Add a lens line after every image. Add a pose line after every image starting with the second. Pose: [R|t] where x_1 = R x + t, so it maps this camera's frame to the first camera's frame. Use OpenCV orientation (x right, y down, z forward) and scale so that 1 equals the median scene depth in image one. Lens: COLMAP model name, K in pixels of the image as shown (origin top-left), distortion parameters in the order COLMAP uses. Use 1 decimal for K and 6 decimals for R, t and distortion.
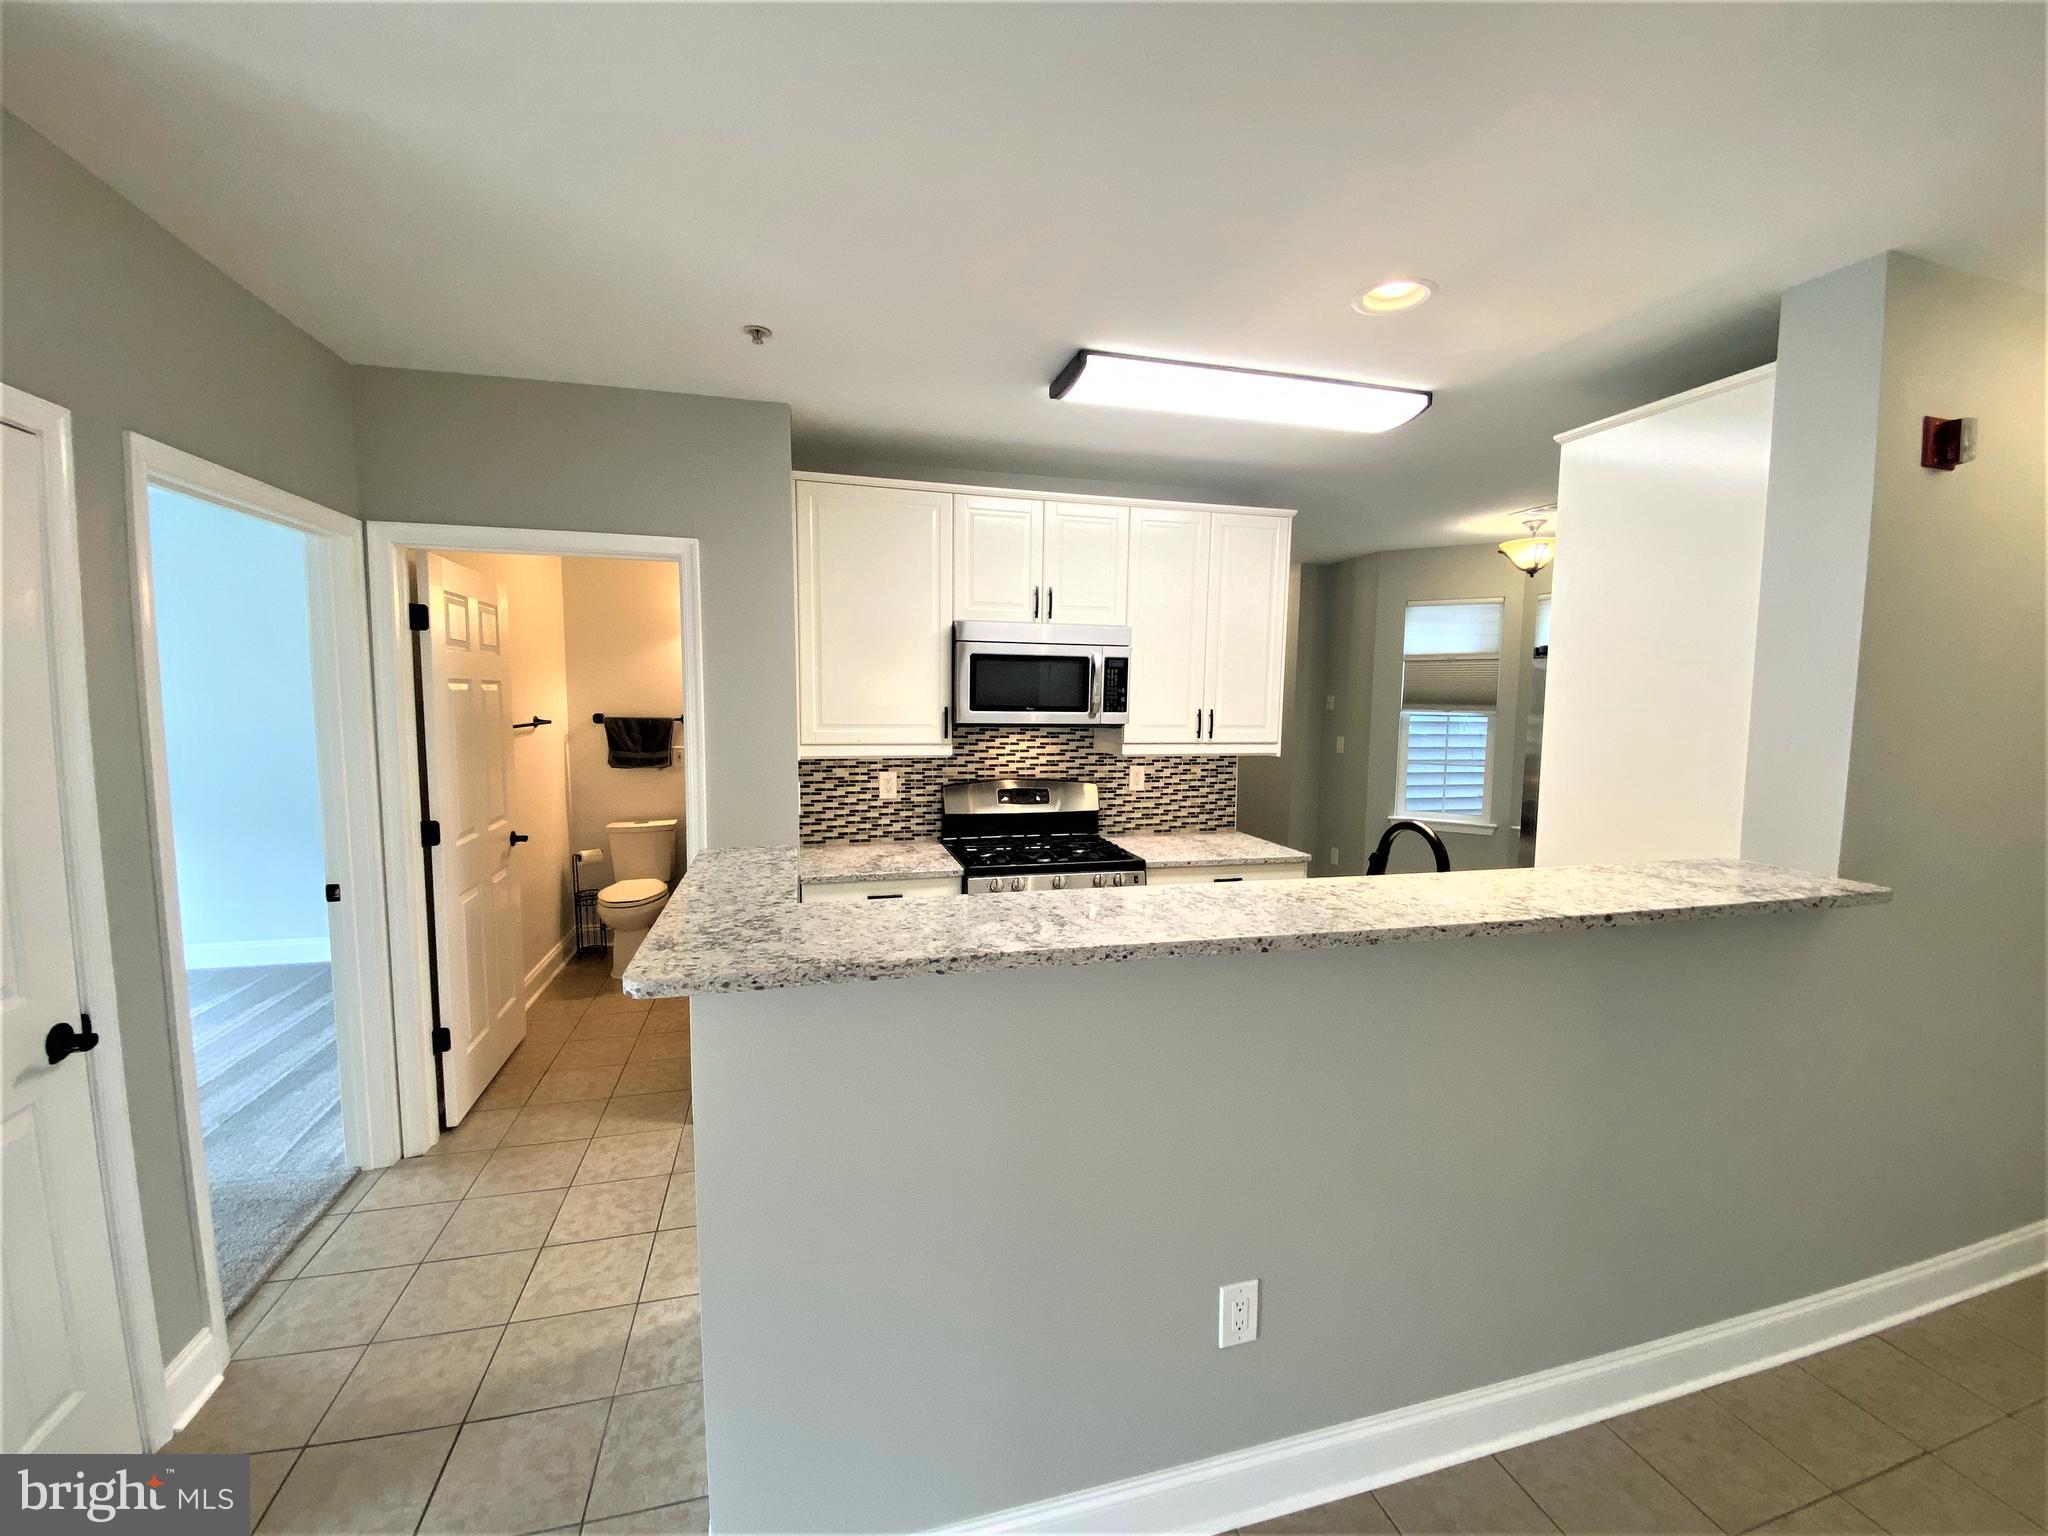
lens RADIAL K [[821.1, 0, 1001.1], [0, 821.1, 769.1], [0, 0, 1]] dist [0.009468, -0.012118]
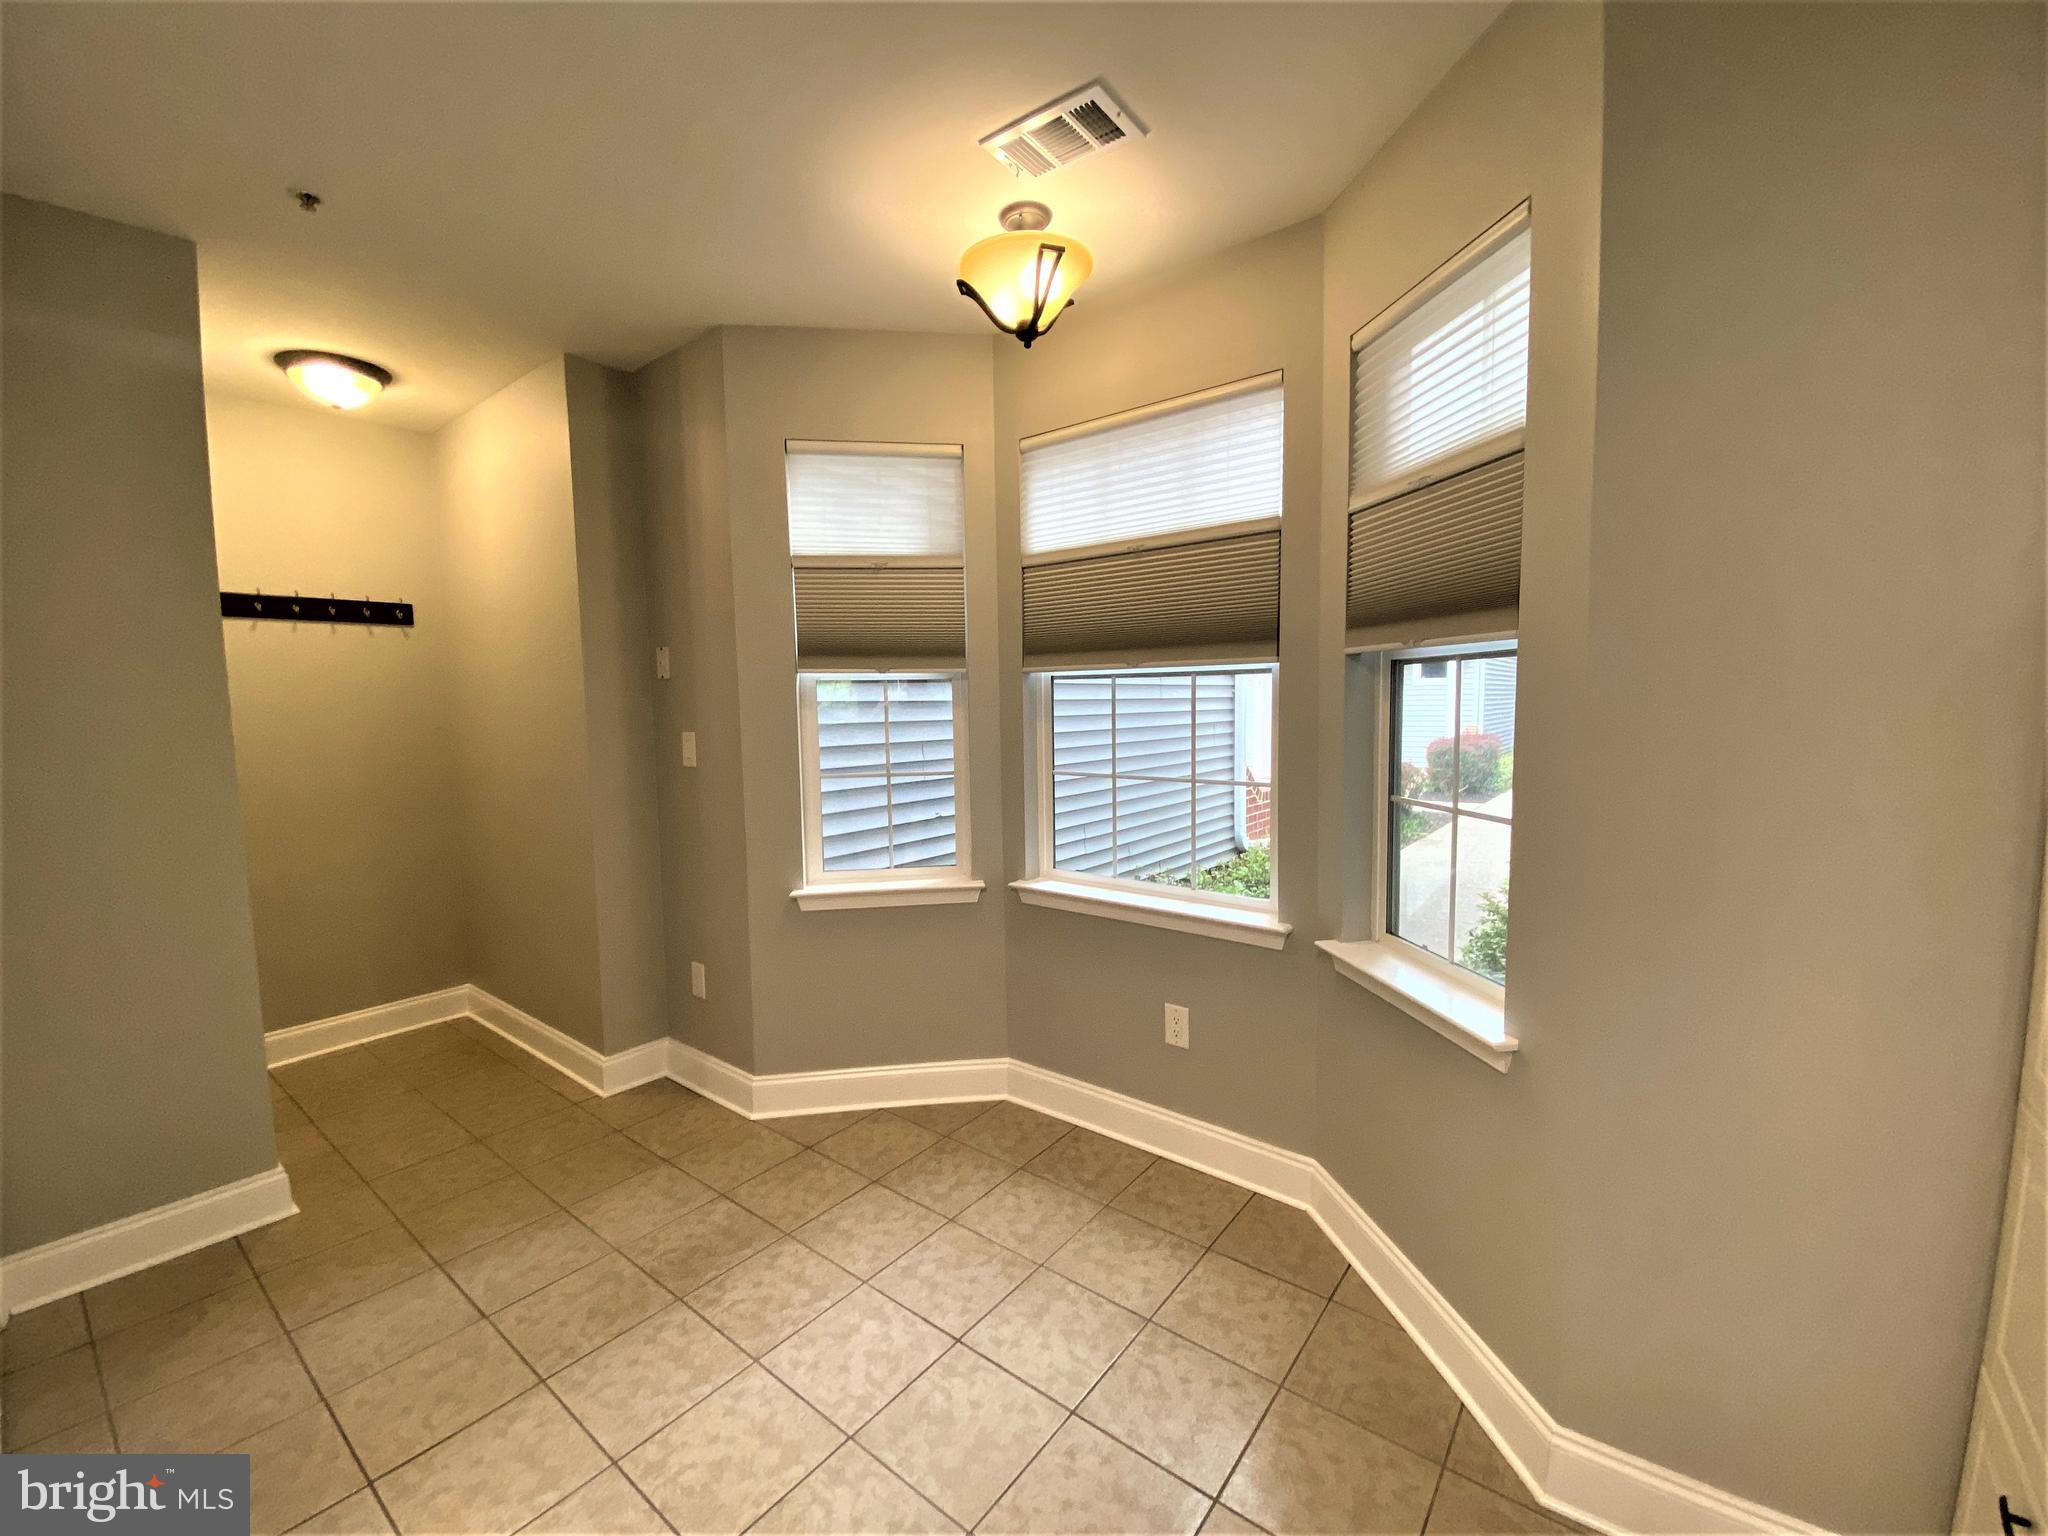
lens RADIAL K [[821.1, 0, 1022.9], [0, 821.1, 771.9], [0, 0, 1]] dist [0.009468, -0.012118]
pose [[0.784091, -0.078296, 0.615687, 0.422625], [0.082150, 0.996375, 0.022087, -0.018445], [-0.615185, 0.033261, 0.787681, 0.792789]]
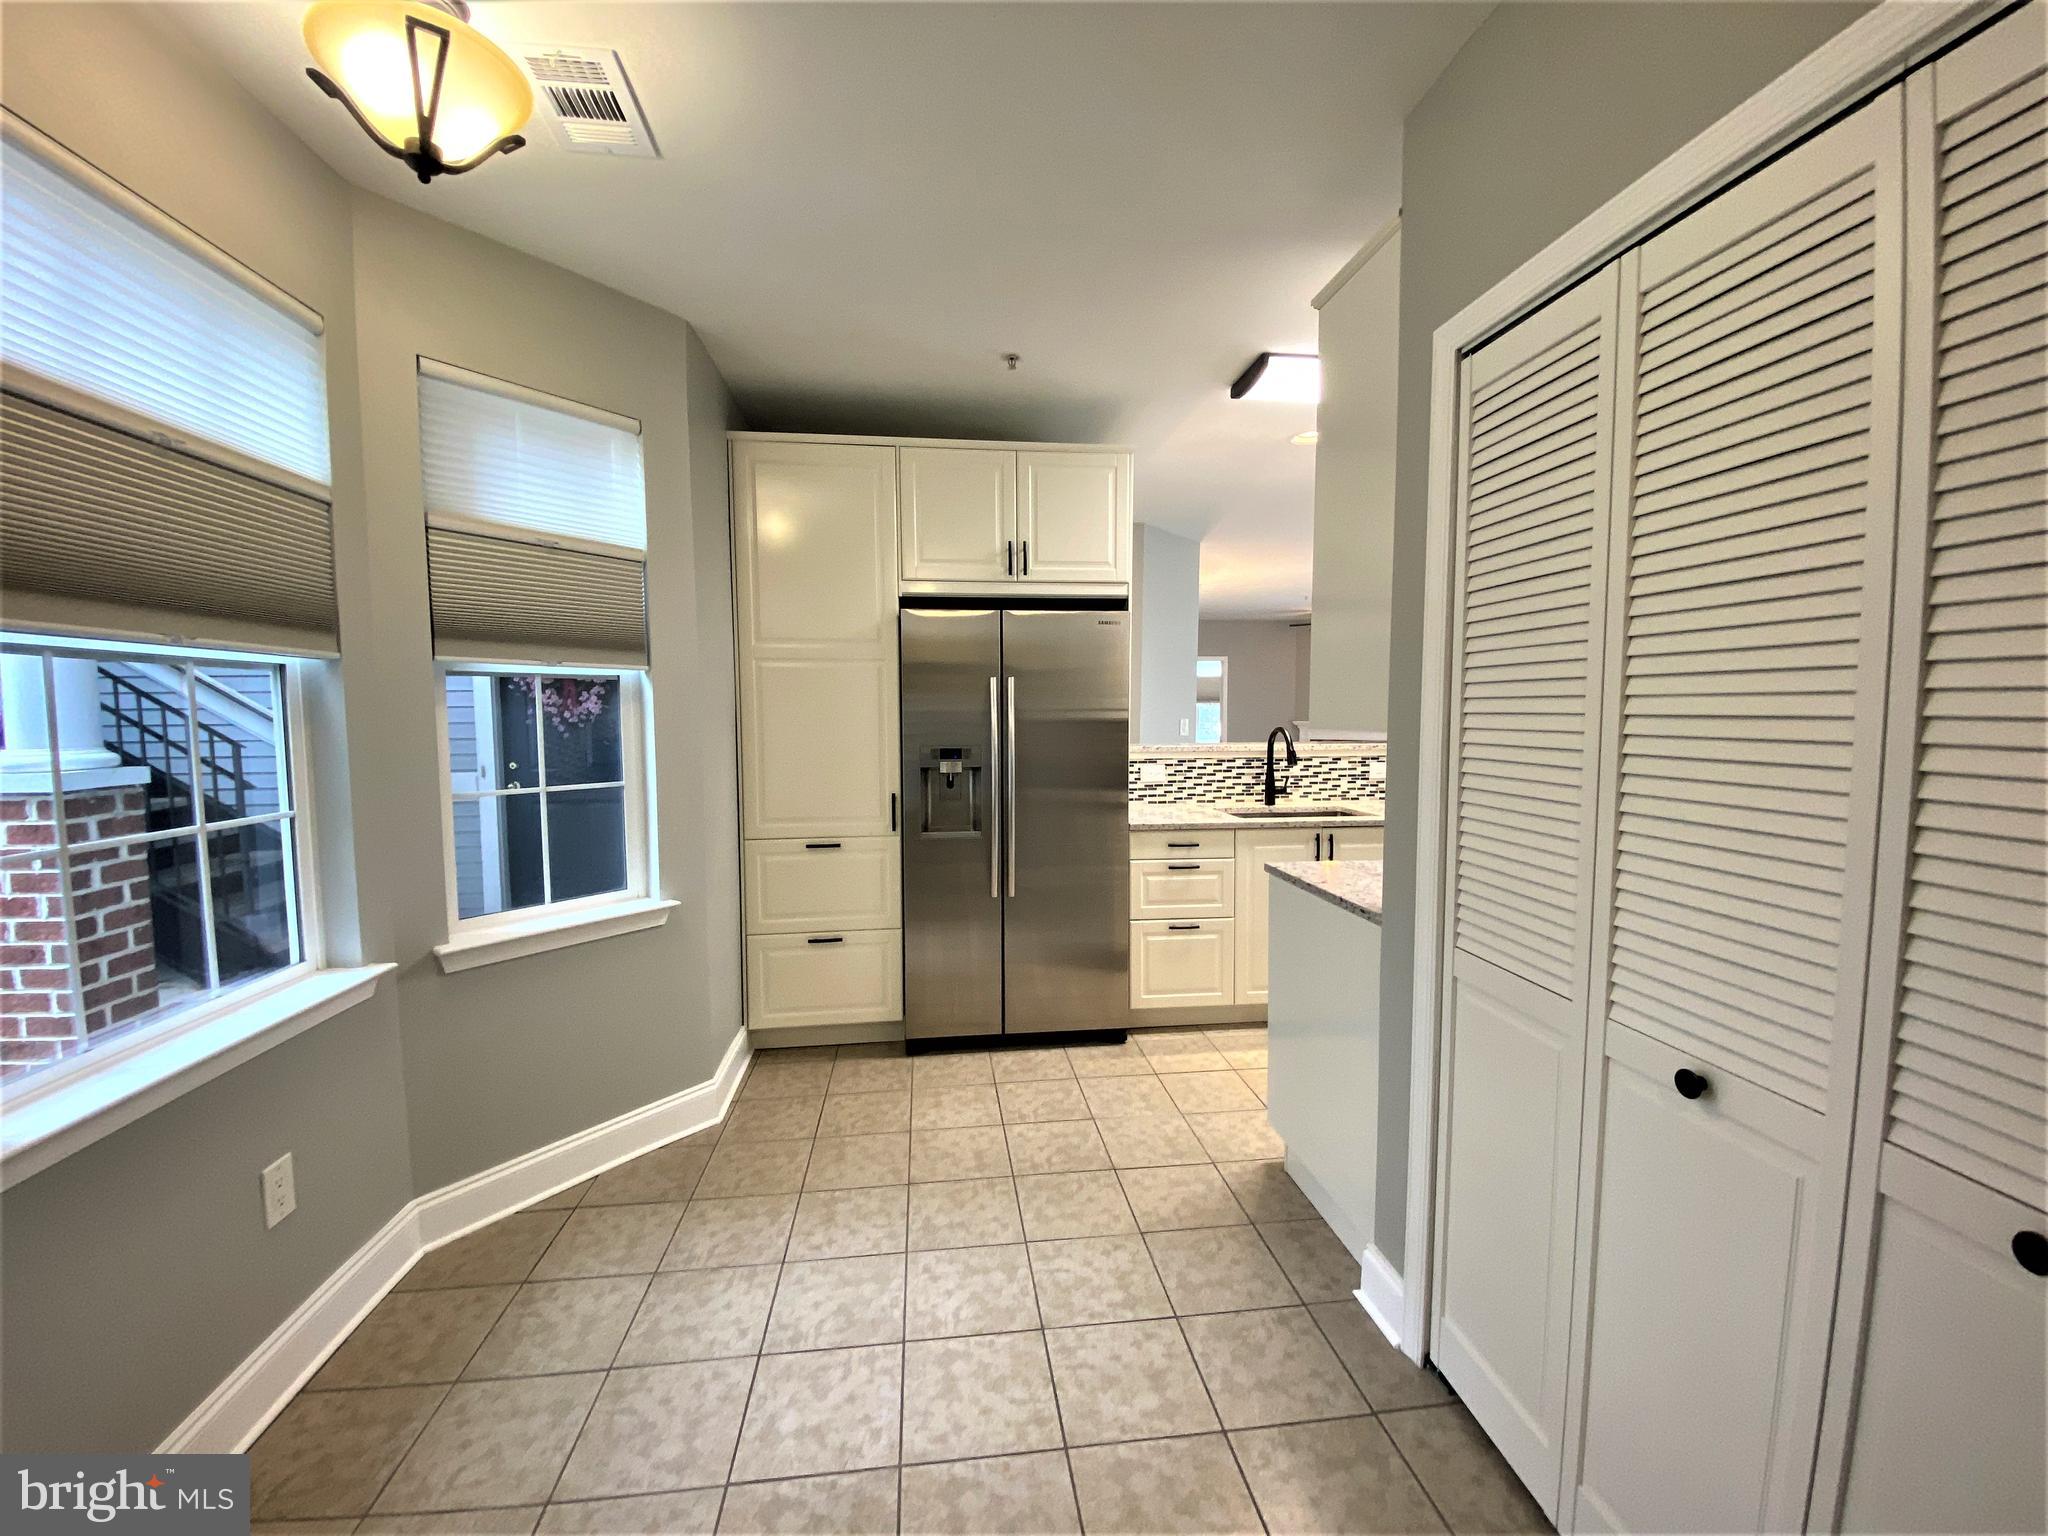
lens RADIAL K [[821.1, 0, 1008.1], [0, 821.1, 774.5], [0, 0, 1]] dist [0.009468, -0.012118]
pose [[-0.991260, -0.009917, 0.131546, 0.463812], [0.011931, 0.986344, 0.164264, -0.077062], [-0.131378, 0.164398, -0.977606, 1.559837]]
